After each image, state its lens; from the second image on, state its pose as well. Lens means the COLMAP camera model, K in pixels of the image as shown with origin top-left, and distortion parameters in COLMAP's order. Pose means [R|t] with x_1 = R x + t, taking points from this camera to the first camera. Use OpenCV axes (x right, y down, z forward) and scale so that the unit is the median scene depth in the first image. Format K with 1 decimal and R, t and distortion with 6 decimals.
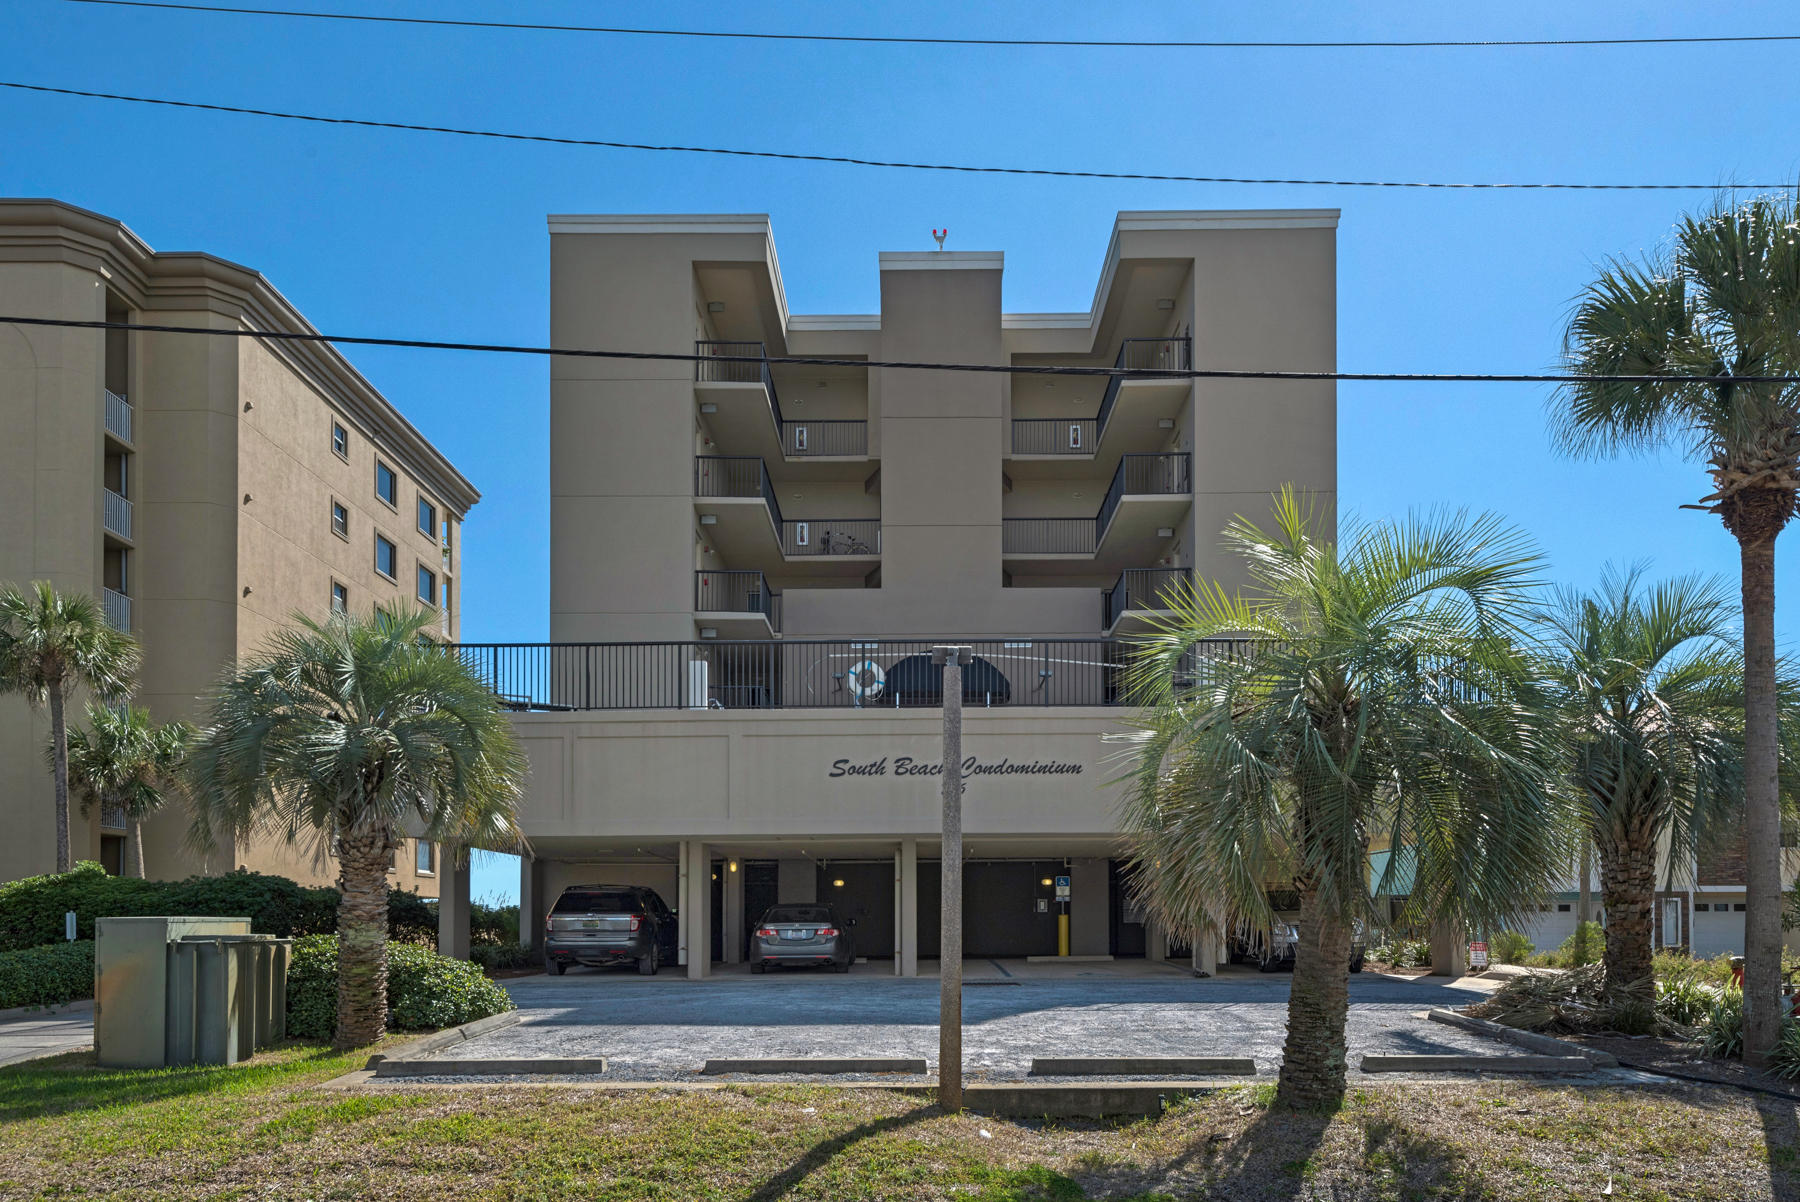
lens RADIAL K [[1243.2, 0, 902.6], [0, 1243.2, 901.7], [0, 0, 1]] dist [0.008463, -0.002116]
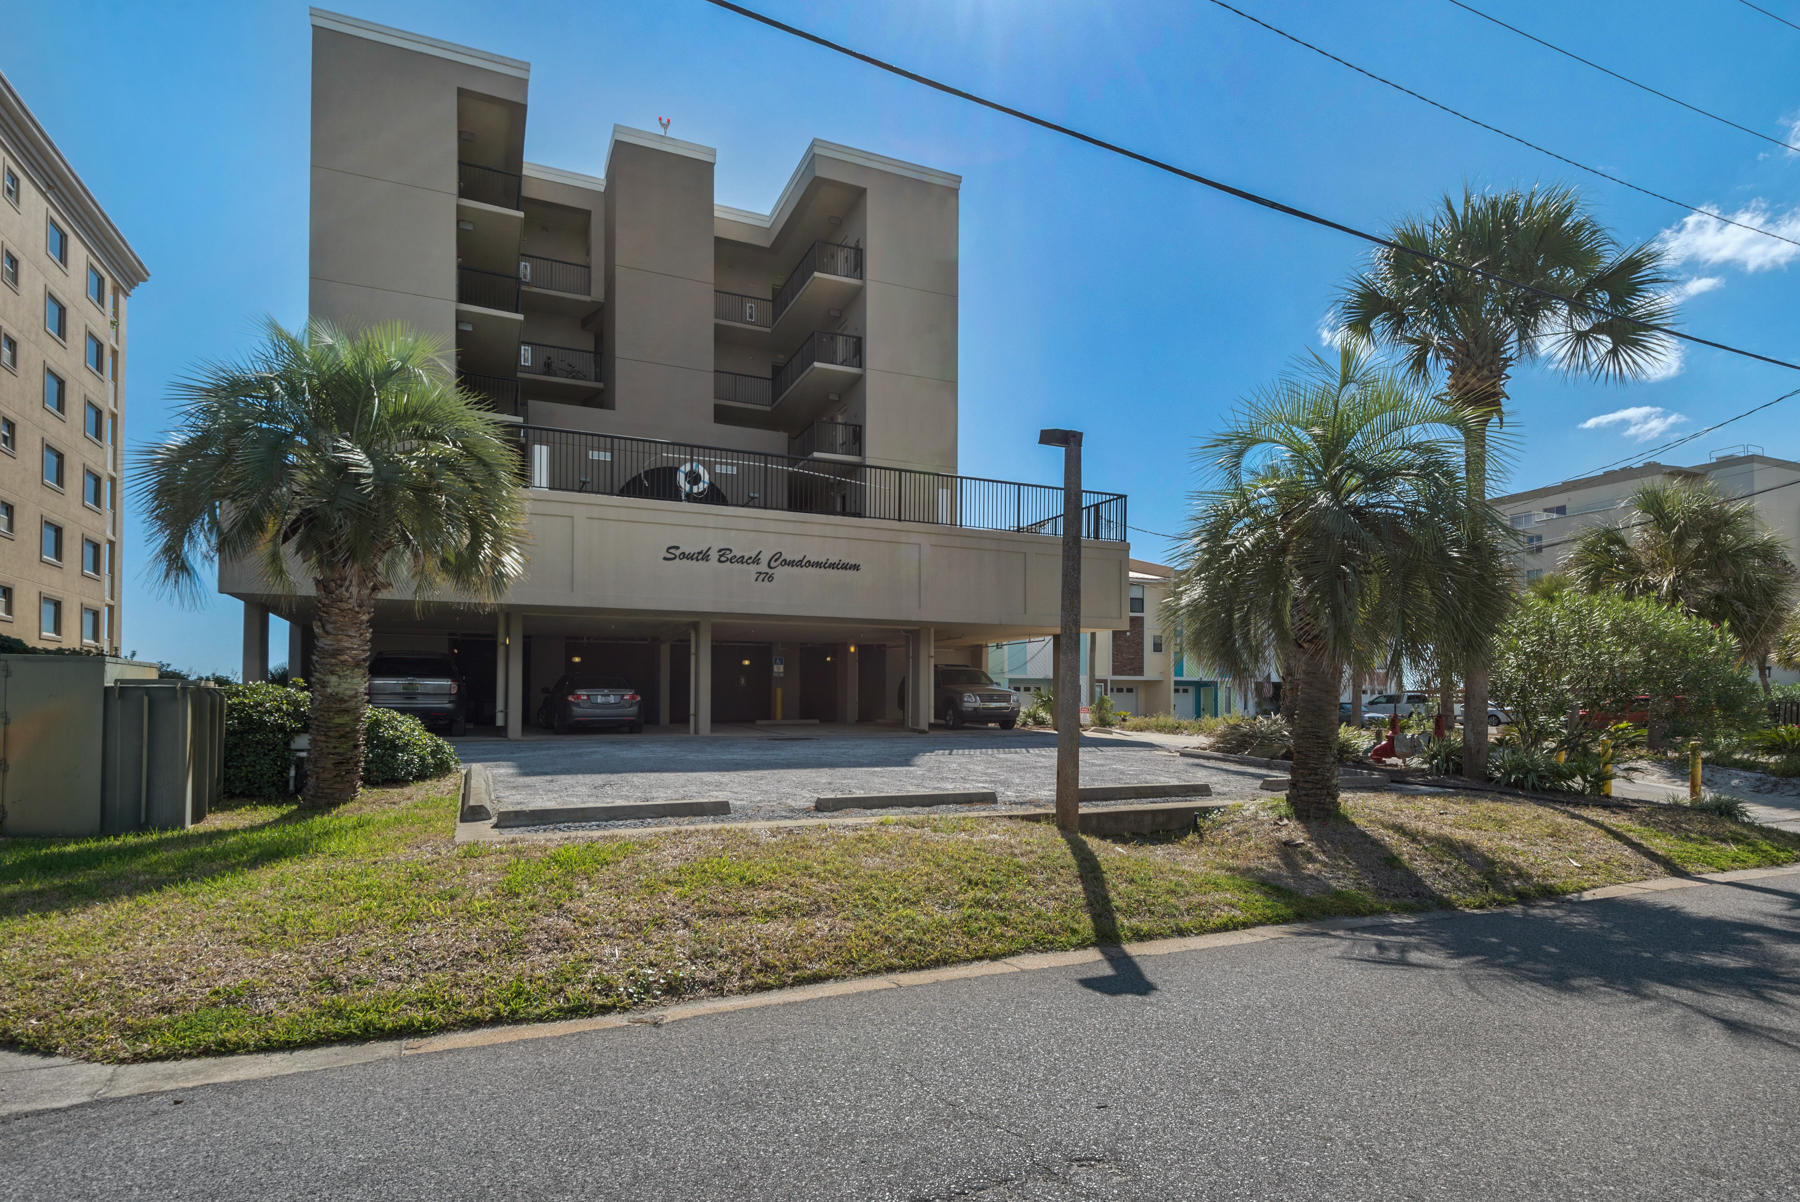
lens RADIAL K [[937.9, 0, 860.5], [0, 937.9, 691.9], [0, 0, 1]] dist [0.026388, -0.017486]
pose [[0.921069, 0.010805, 0.389250, -0.164041], [-0.011586, 0.999933, -0.000342, 0.013829], [-0.389228, -0.004195, 0.921132, 0.094820]]
